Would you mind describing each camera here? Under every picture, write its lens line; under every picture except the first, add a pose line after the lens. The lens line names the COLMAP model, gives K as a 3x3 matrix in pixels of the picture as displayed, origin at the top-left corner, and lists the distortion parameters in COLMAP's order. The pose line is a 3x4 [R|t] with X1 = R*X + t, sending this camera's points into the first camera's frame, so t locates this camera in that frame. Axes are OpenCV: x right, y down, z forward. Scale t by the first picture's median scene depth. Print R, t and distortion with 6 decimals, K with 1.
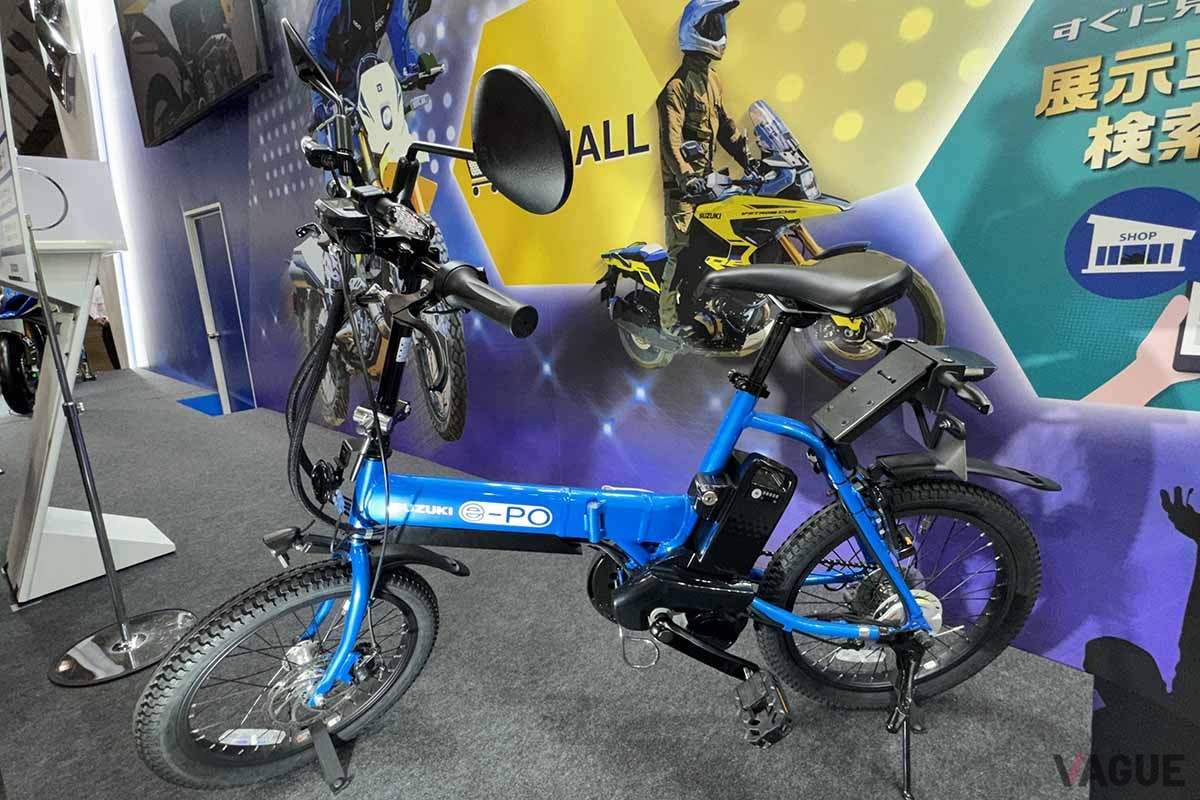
lens RADIAL K [[580.2, 0, 599.8], [0, 580.2, 396.8], [0, 0, 1]] dist [-0.031995, 0.037167]
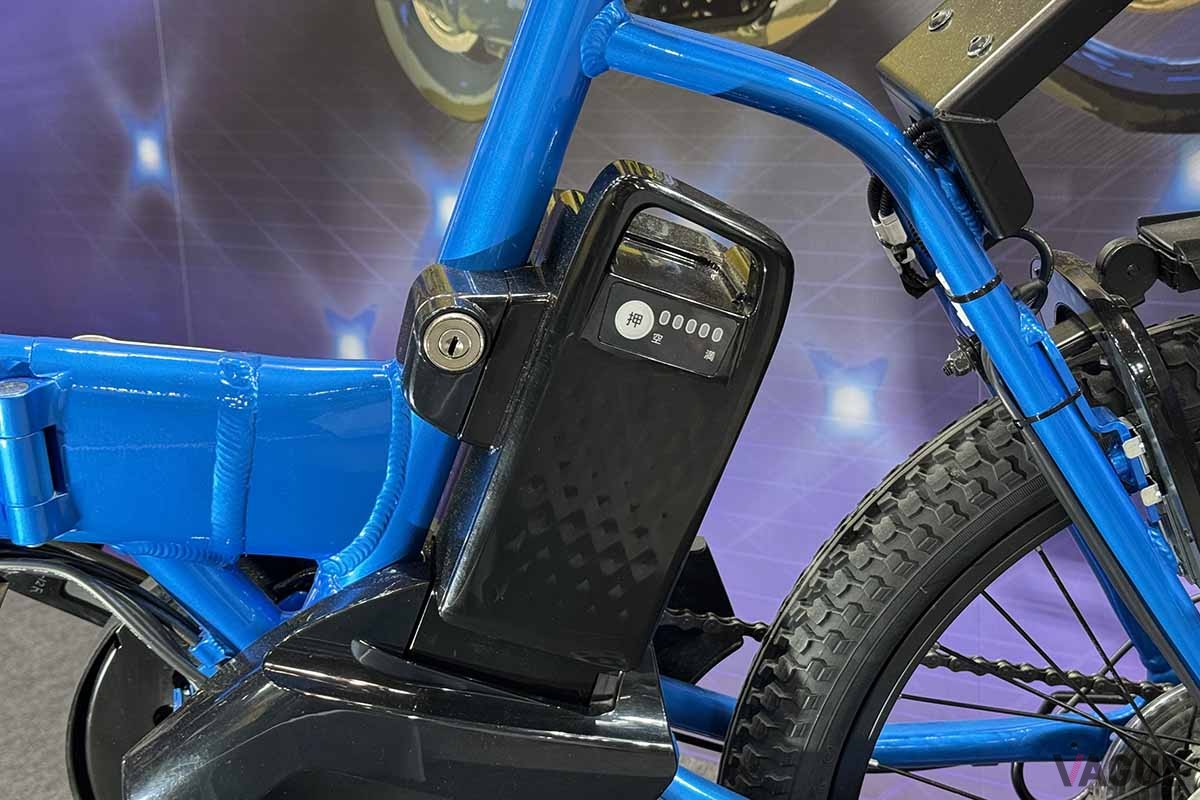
lens RADIAL K [[1848.8, 0, 598.4], [0, 1848.8, 415.7], [0, 0, 1]] dist [0.117255, 0.008420]
pose [[0.999153, -0.010779, 0.039705, 0.122603], [0.011094, 0.999909, -0.007717, 0.119350], [-0.039618, 0.008151, 0.999182, 0.099228]]
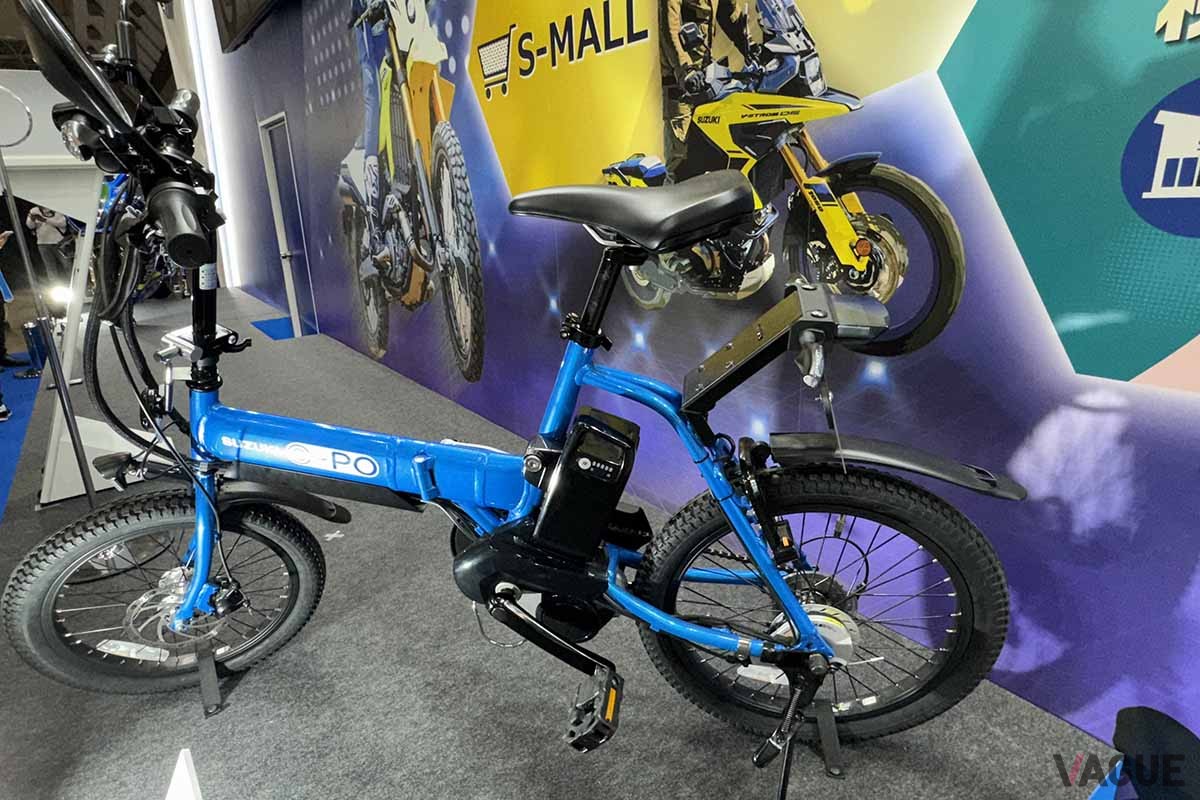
lens RADIAL K [[686.5, 0, 595.4], [0, 686.5, 395.1], [0, 0, 1]] dist [-0.031041, 0.036132]
pose [[0.971365, 0.073140, -0.226054, 0.278292], [-0.054313, 0.994601, 0.088420, -0.011176], [0.231301, -0.073611, 0.970093, 0.025210]]
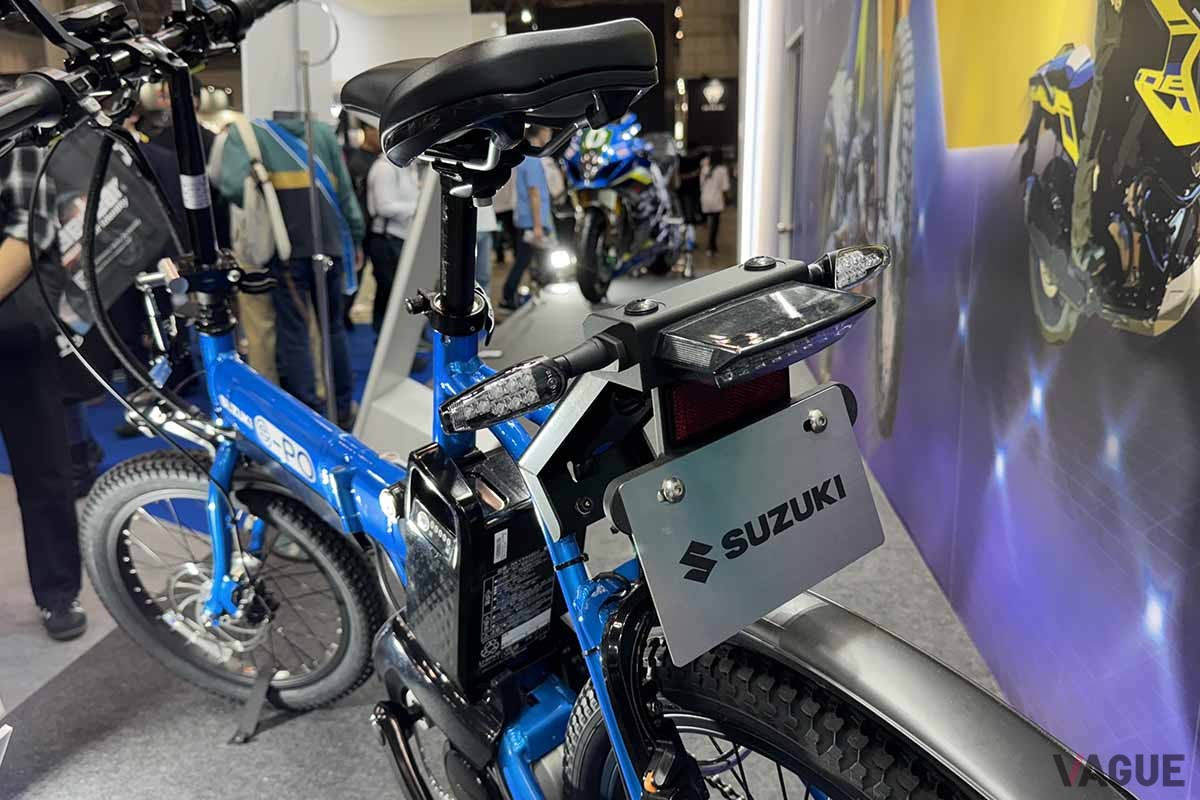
lens RADIAL K [[1026.4, 0, 600.0], [0, 1026.4, 400.0], [0, 0, 1]] dist [0.155429, -0.330758]
pose [[0.577821, 0.210416, -0.788573, 0.584286], [-0.190693, 0.974259, 0.120234, -0.042073], [0.793574, 0.080901, 0.603072, 0.312201]]
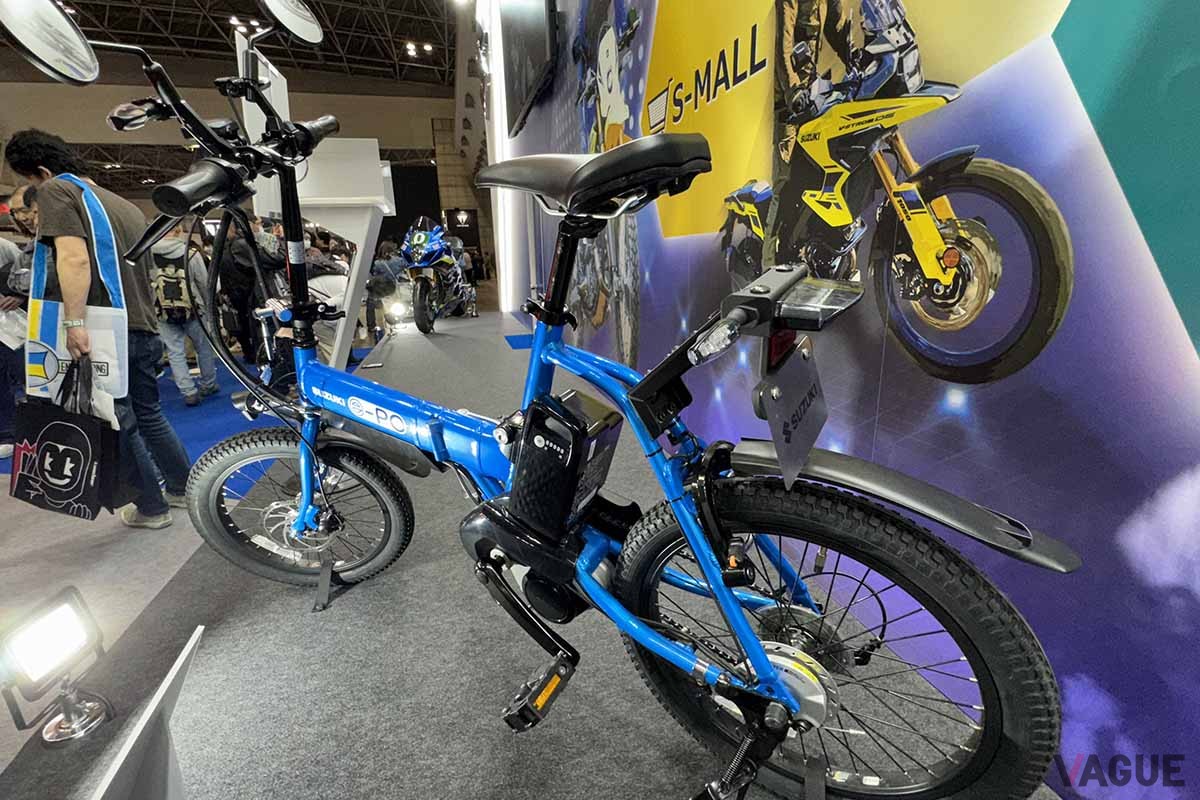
lens RADIAL K [[558.3, 0, 598.8], [0, 558.3, 395.5], [0, 0, 1]] dist [-0.024776, 0.032111]
pose [[0.818950, 0.162717, -0.550312, 0.427802], [-0.139438, 0.986642, 0.084225, 0.012117], [0.556666, 0.007758, 0.830700, 0.207927]]
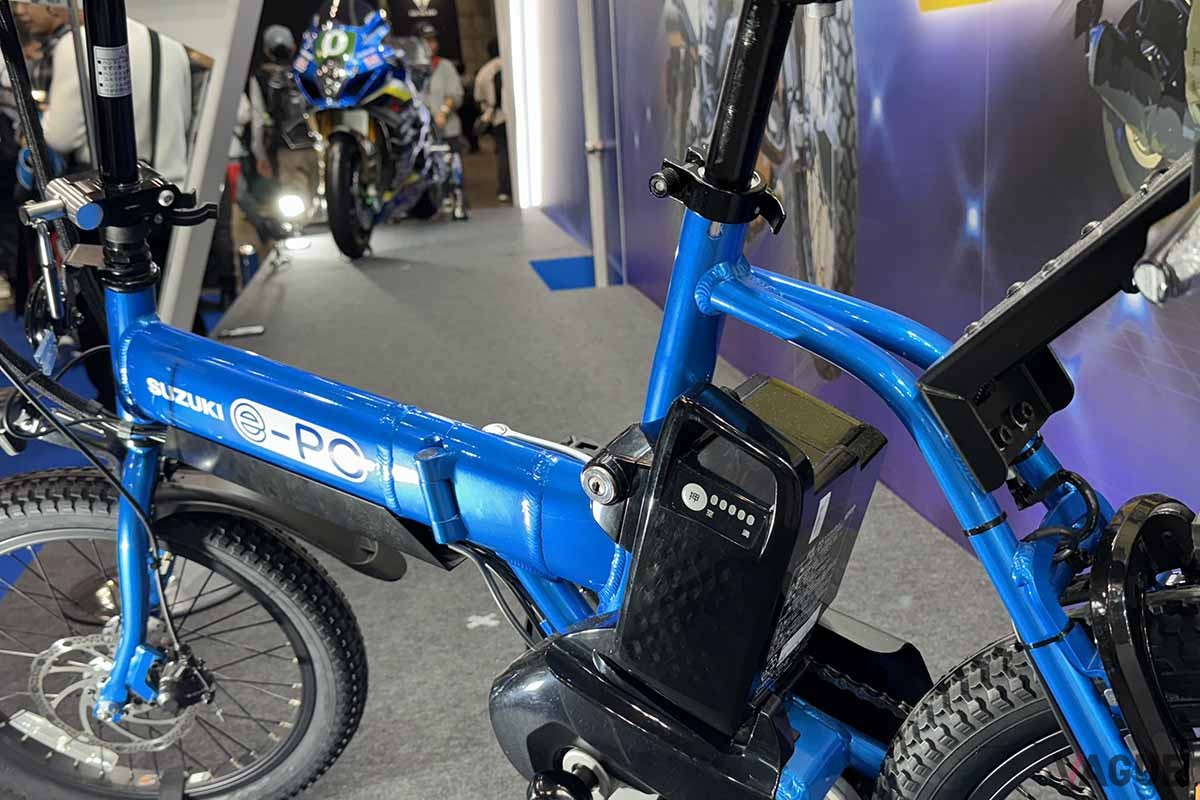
lens RADIAL K [[1261.2, 0, 600.0], [0, 1261.2, 400.0], [0, 0, 1]] dist [0.194476, -0.465636]
pose [[0.759012, 0.155779, -0.632166, 0.391148], [-0.117618, 0.987787, 0.102193, 0.019967], [0.640365, -0.003212, 0.768064, 0.202784]]
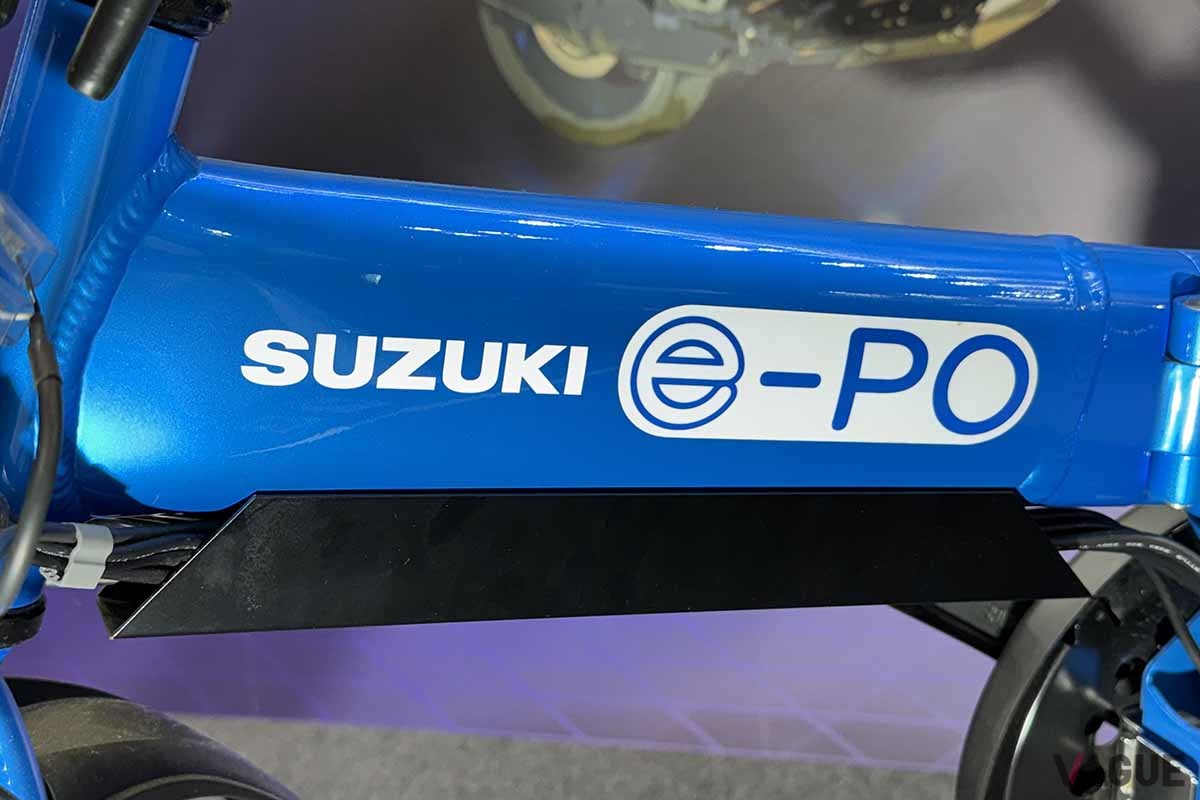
lens RADIAL K [[1647.7, 0, 600.0], [0, 1647.7, 400.0], [0, 0, 1]] dist [0.087953, -0.018749]
pose [[0.933830, -0.075611, 0.349635, -0.239243], [0.099982, 0.993621, -0.052160, 0.131515], [-0.343461, 0.083665, 0.935433, 0.304696]]
